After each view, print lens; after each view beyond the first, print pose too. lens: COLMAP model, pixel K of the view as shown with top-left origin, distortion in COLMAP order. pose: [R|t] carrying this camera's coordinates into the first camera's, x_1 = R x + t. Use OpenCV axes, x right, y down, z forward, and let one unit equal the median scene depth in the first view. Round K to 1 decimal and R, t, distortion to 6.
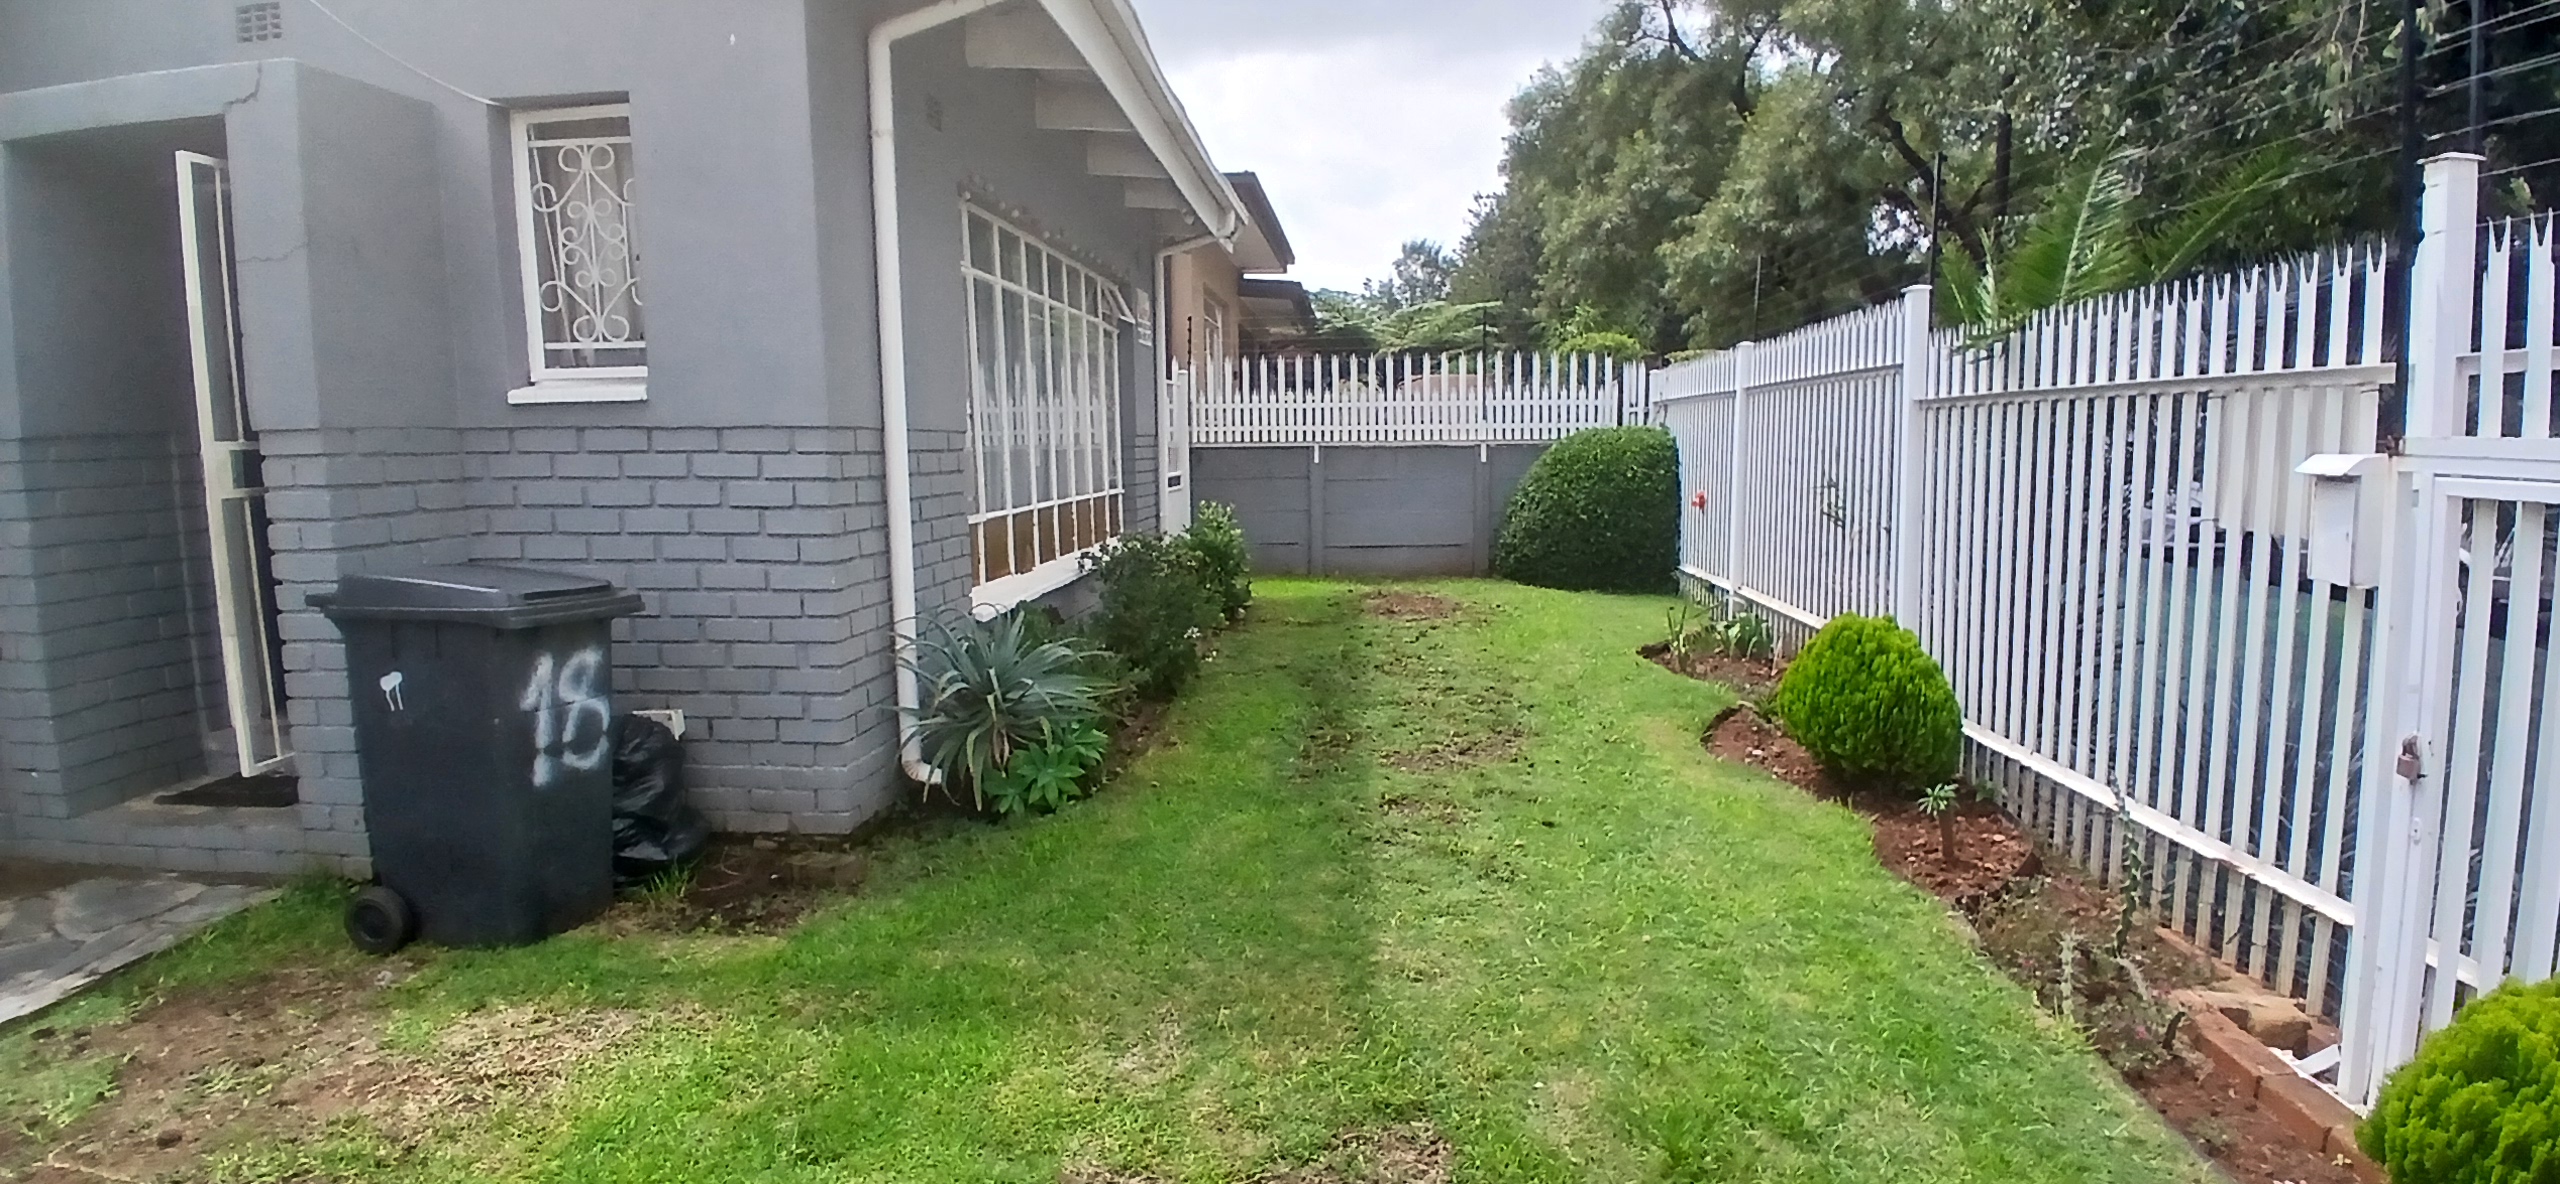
lens RADIAL K [[1280.3, 0, 1283.0], [0, 1280.3, 617.0], [0, 0, 1]] dist [0.003527, -0.048346]
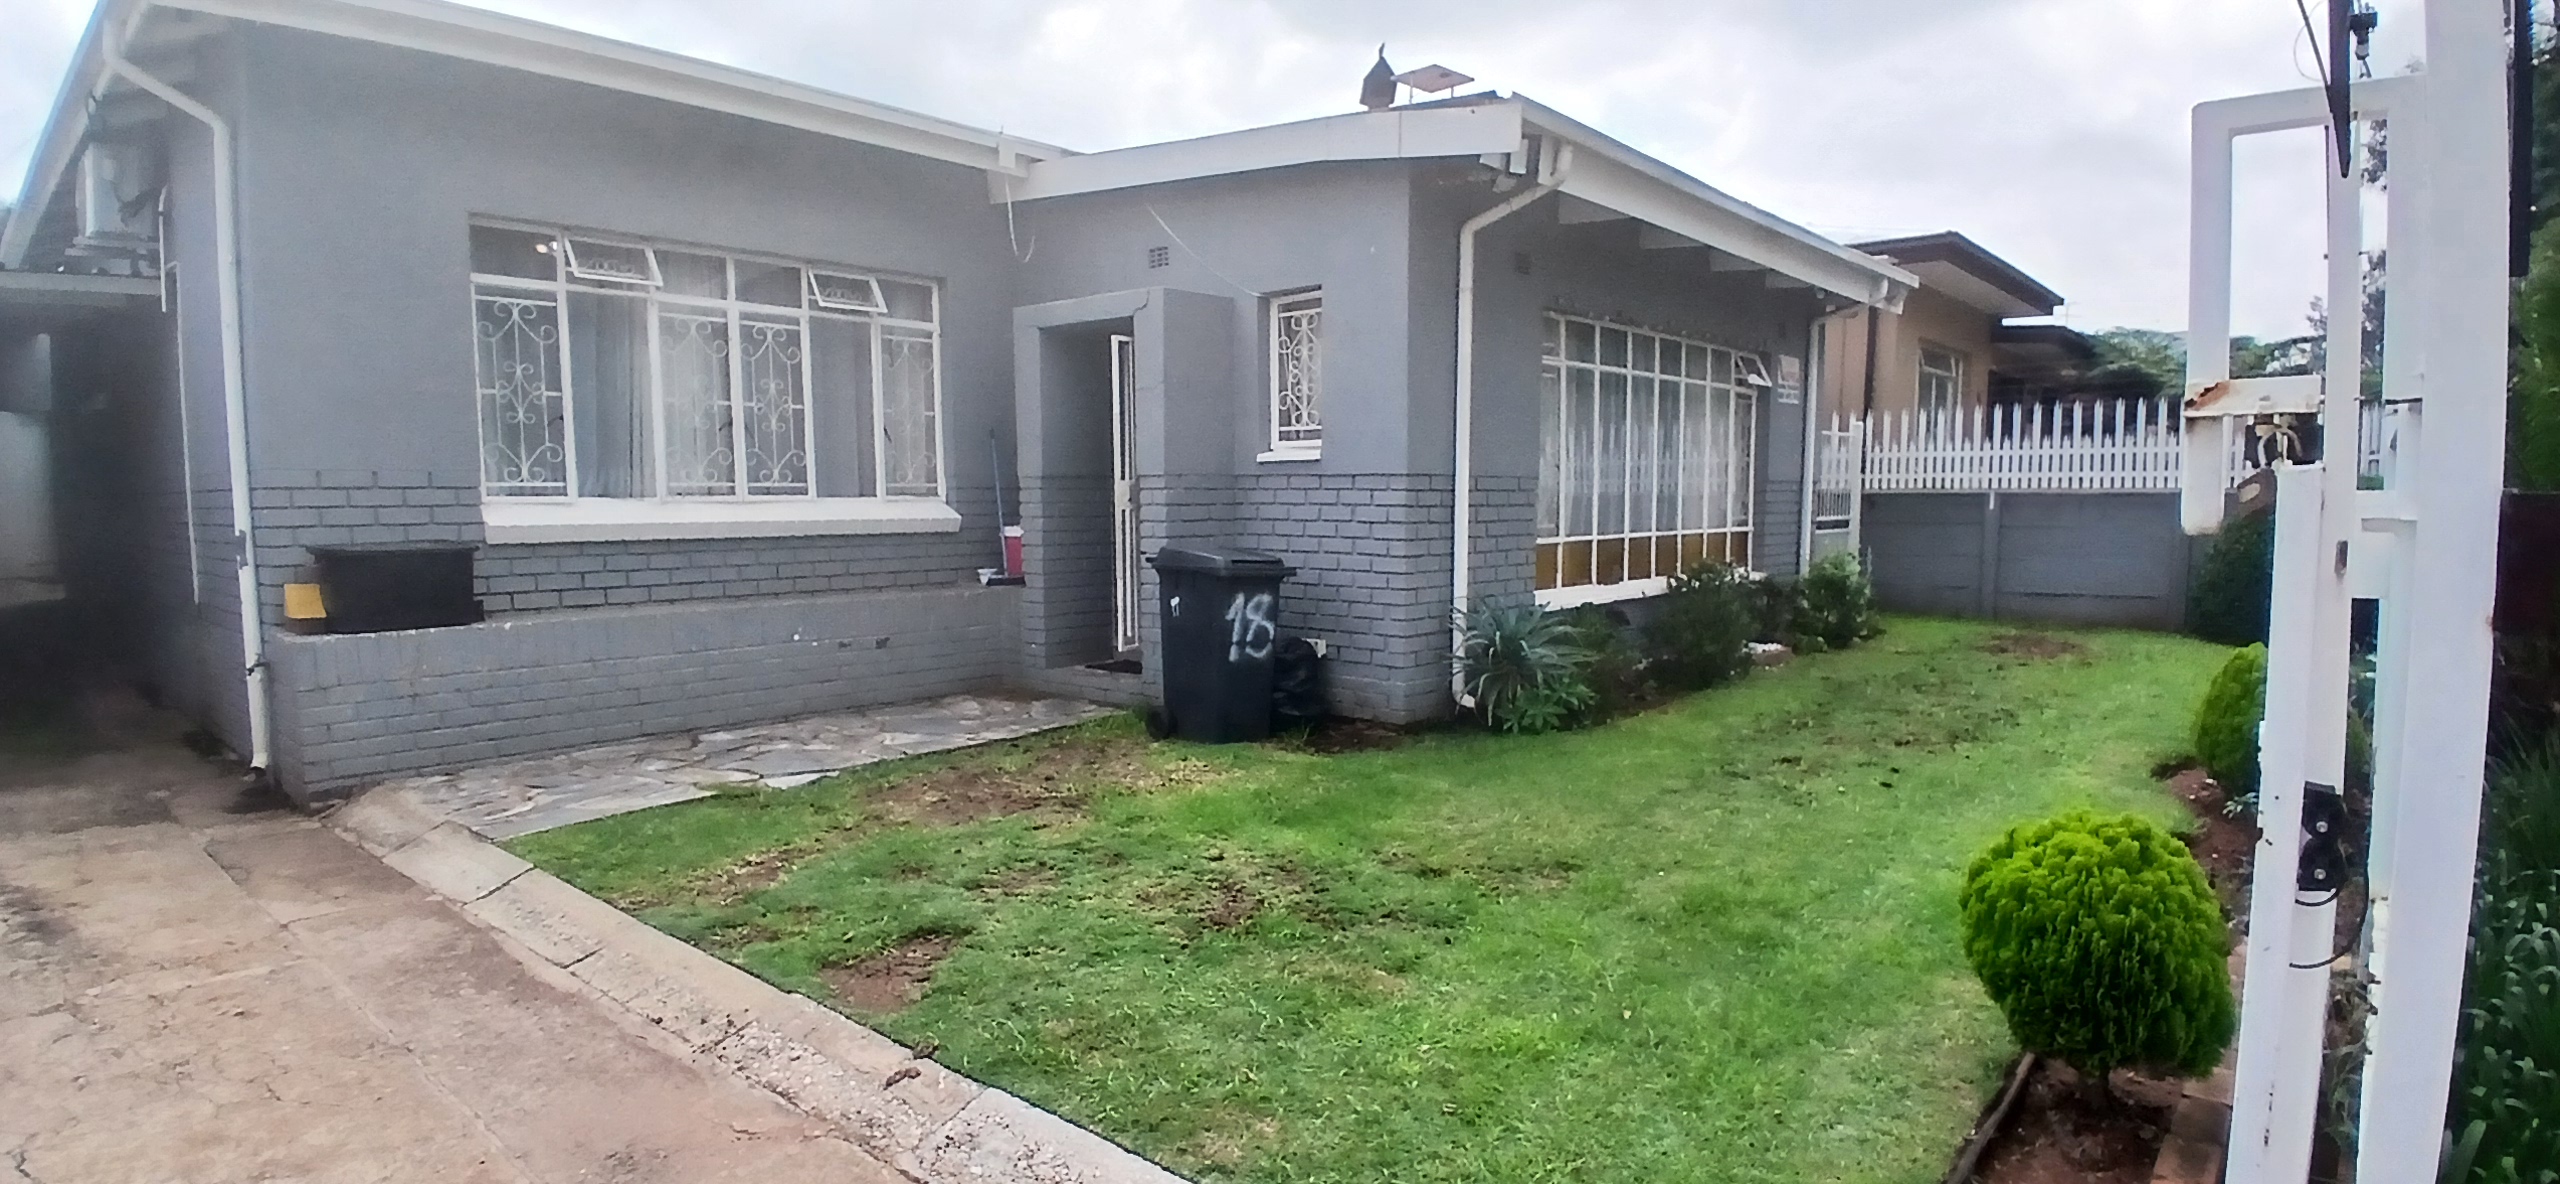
lens RADIAL K [[1280.3, 0, 1283.0], [0, 1280.3, 617.0], [0, 0, 1]] dist [0.003527, -0.048346]
pose [[0.800614, 0.063891, -0.595765, 0.510297], [-0.085792, 0.996277, -0.008448, 0.062547], [0.593007, 0.057875, 0.803115, -0.414047]]
